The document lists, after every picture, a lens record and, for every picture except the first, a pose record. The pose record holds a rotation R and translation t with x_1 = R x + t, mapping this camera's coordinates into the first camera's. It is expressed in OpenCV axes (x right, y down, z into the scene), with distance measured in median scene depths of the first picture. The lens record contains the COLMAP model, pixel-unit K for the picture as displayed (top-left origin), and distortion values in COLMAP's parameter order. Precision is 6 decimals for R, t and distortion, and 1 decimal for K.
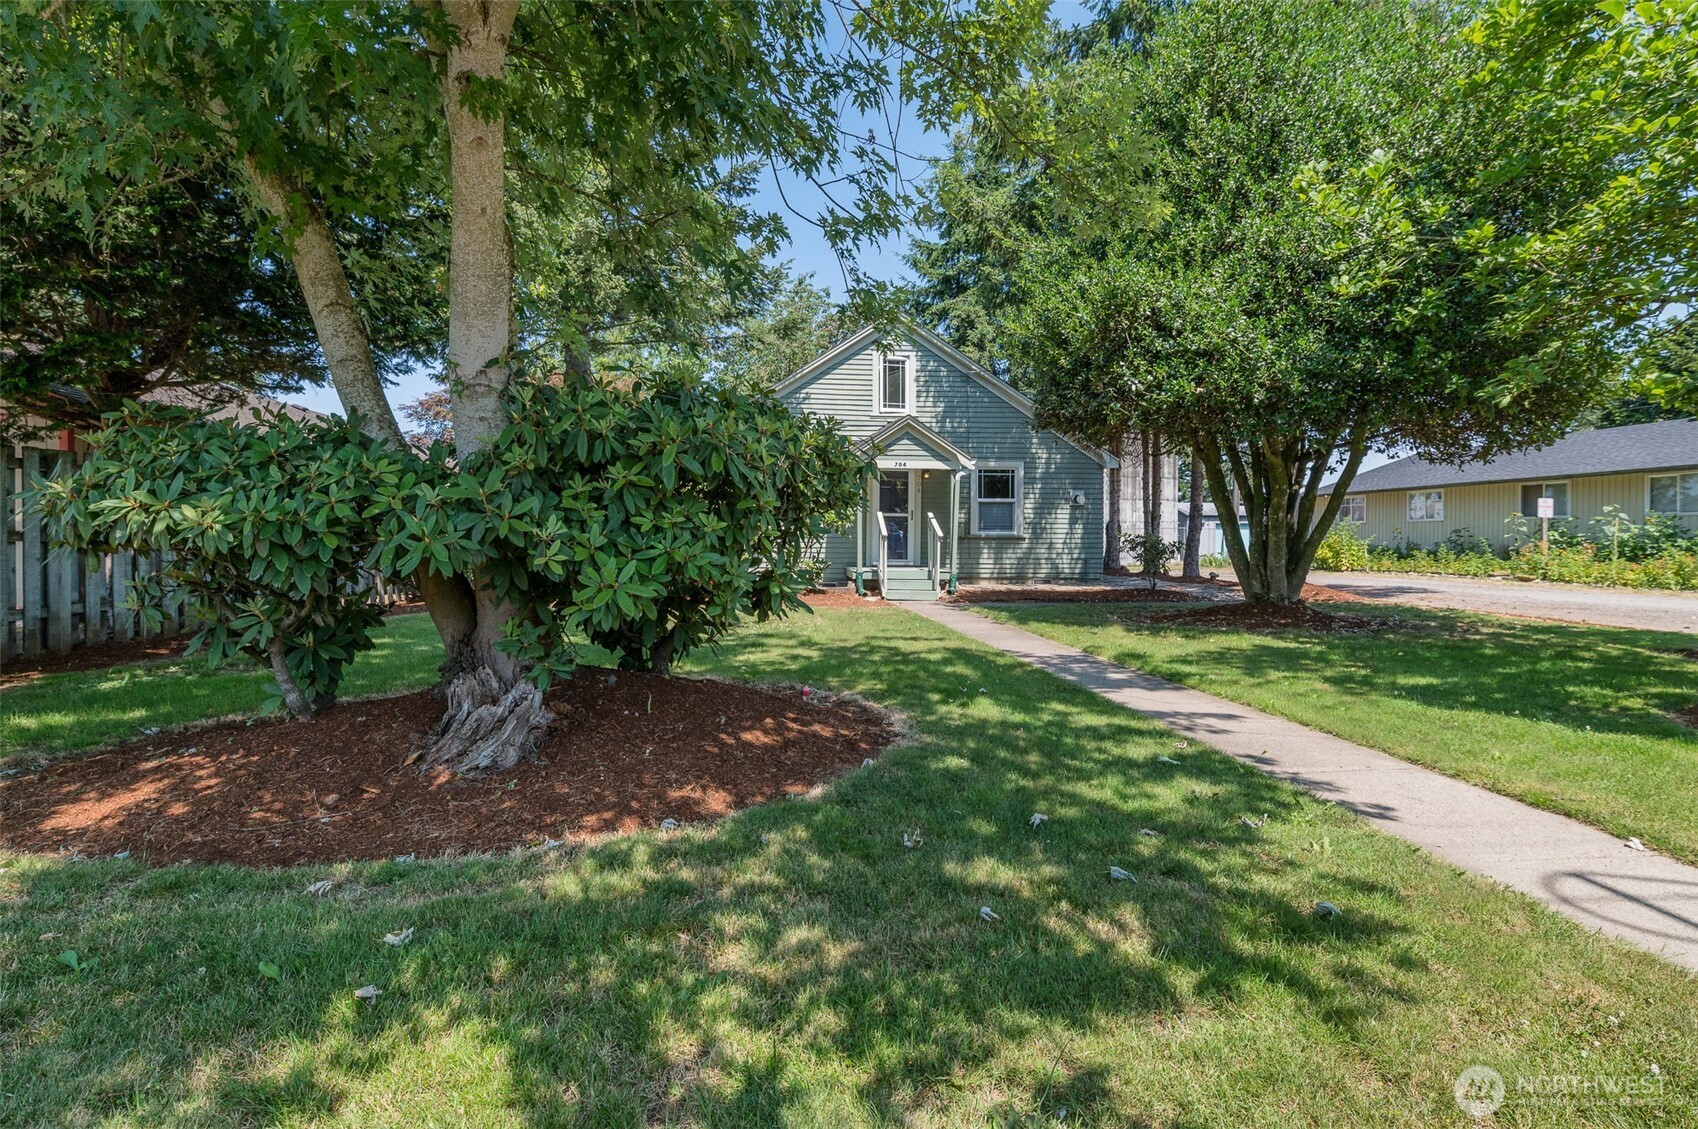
lens RADIAL K [[796.3, 0, 853.8], [0, 796.3, 561.3], [0, 0, 1]] dist [0.003547, -0.003193]
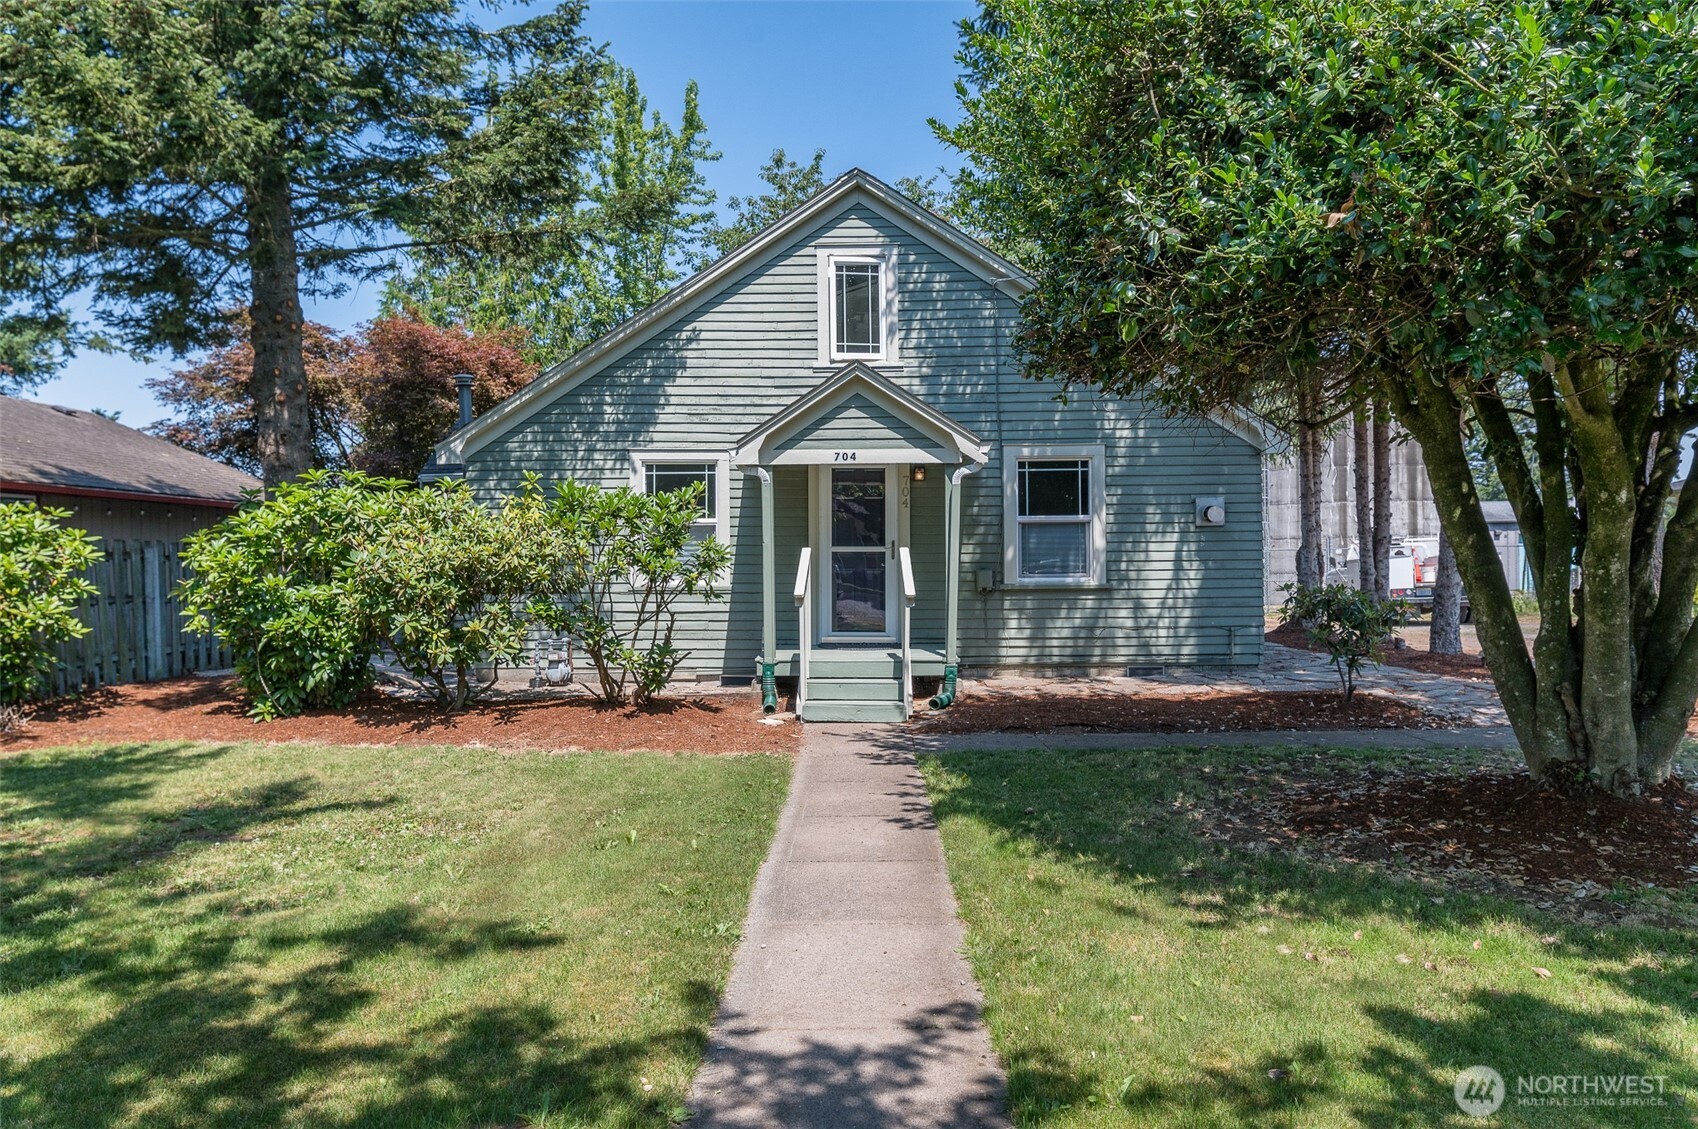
lens RADIAL K [[1138.5, 0, 849.2], [0, 1138.5, 569.3], [0, 0, 1]] dist [0.005833, -0.000700]
pose [[0.994177, -0.013018, -0.106975, 0.139273], [0.010737, 0.999703, -0.021877, -0.030383], [0.107228, 0.020601, 0.994021, 0.252780]]
